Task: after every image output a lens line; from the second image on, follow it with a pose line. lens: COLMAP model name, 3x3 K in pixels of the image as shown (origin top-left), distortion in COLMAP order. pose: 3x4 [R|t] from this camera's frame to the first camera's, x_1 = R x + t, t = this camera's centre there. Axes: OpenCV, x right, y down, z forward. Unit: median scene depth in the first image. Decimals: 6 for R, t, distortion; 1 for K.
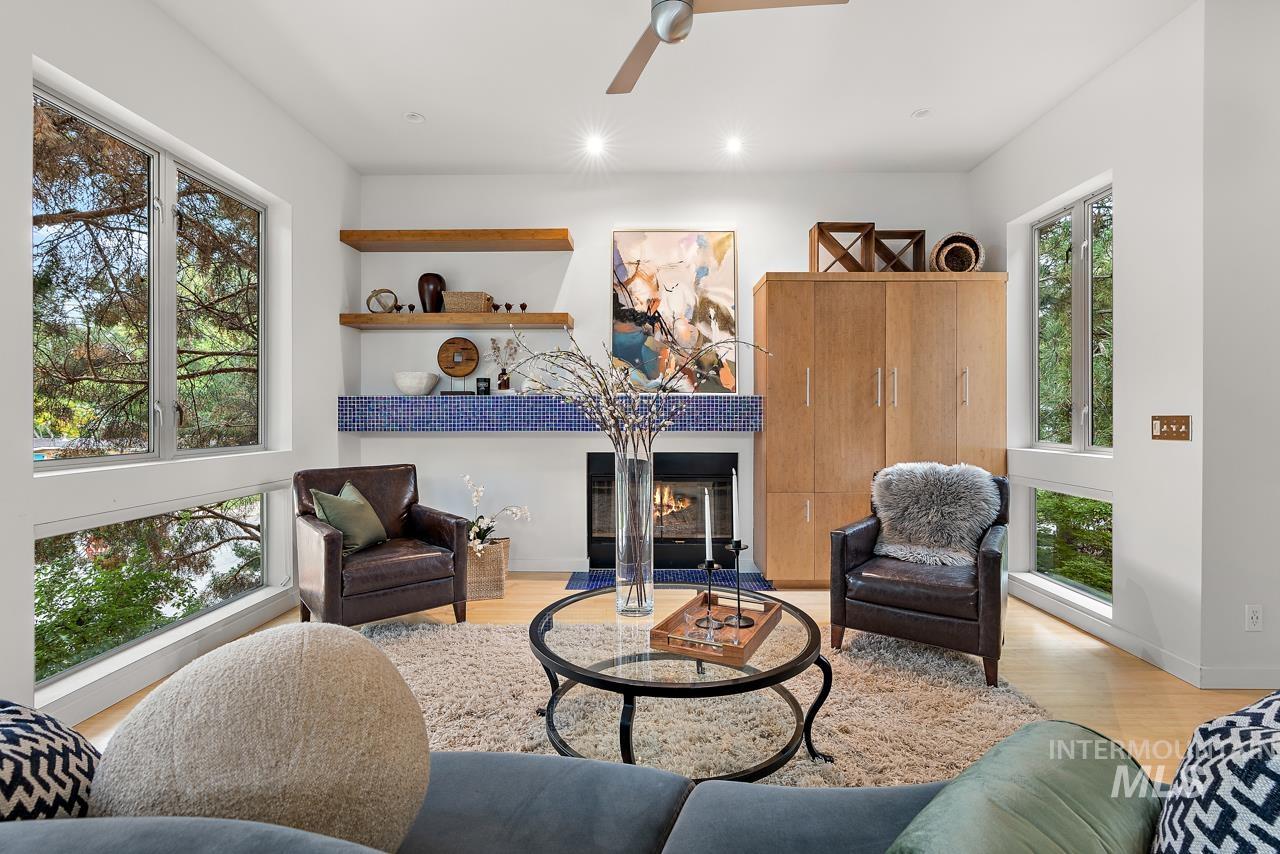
lens RADIAL K [[587.0, 0, 643.3], [0, 587.0, 418.0], [0, 0, 1]] dist [-0.001513, 0.001458]
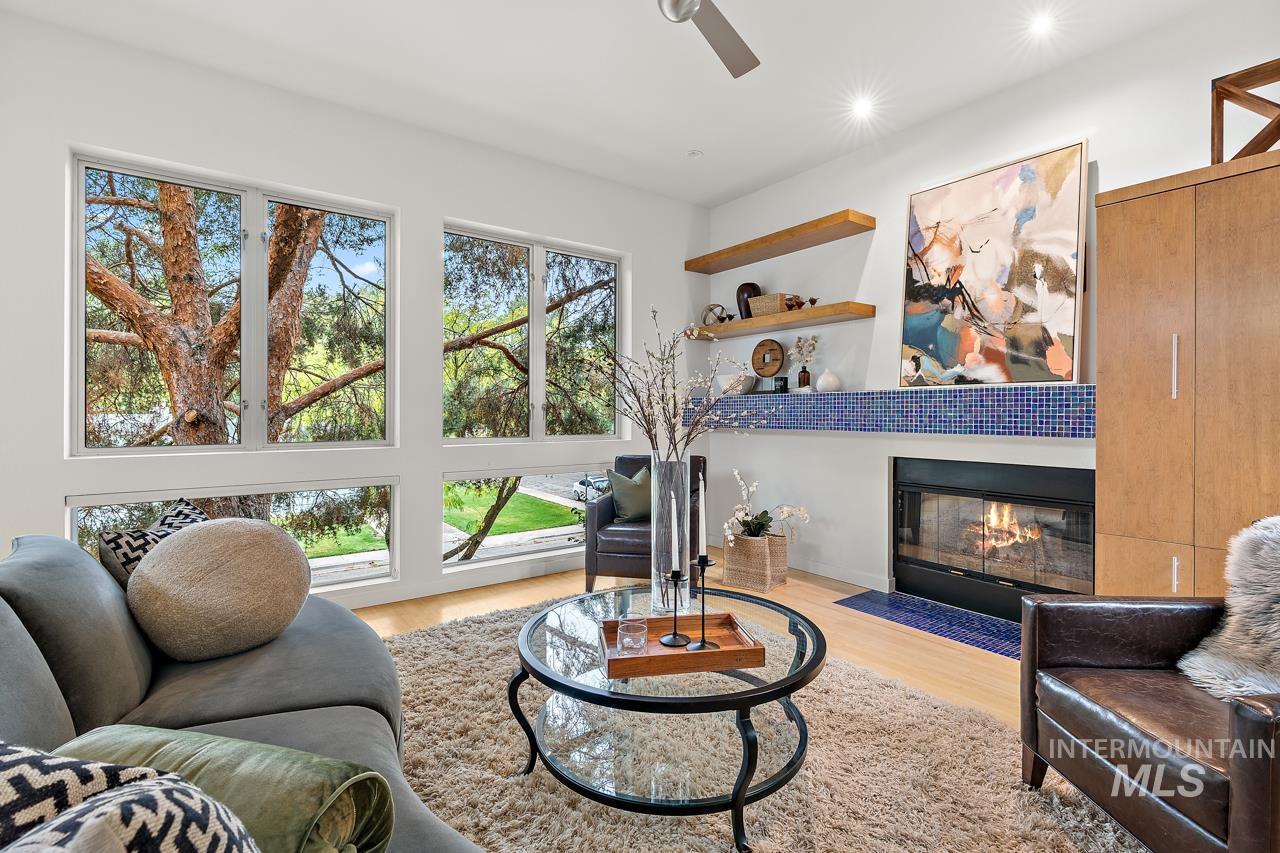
lens RADIAL K [[587.0, 0, 672.0], [0, 587.0, 416.4], [0, 0, 1]] dist [-0.001513, 0.001458]
pose [[0.618027, 0.005301, -0.786139, 0.405117], [-0.007447, 0.999972, 0.000889, 0.001153], [0.786121, 0.005305, 0.618050, 0.214524]]
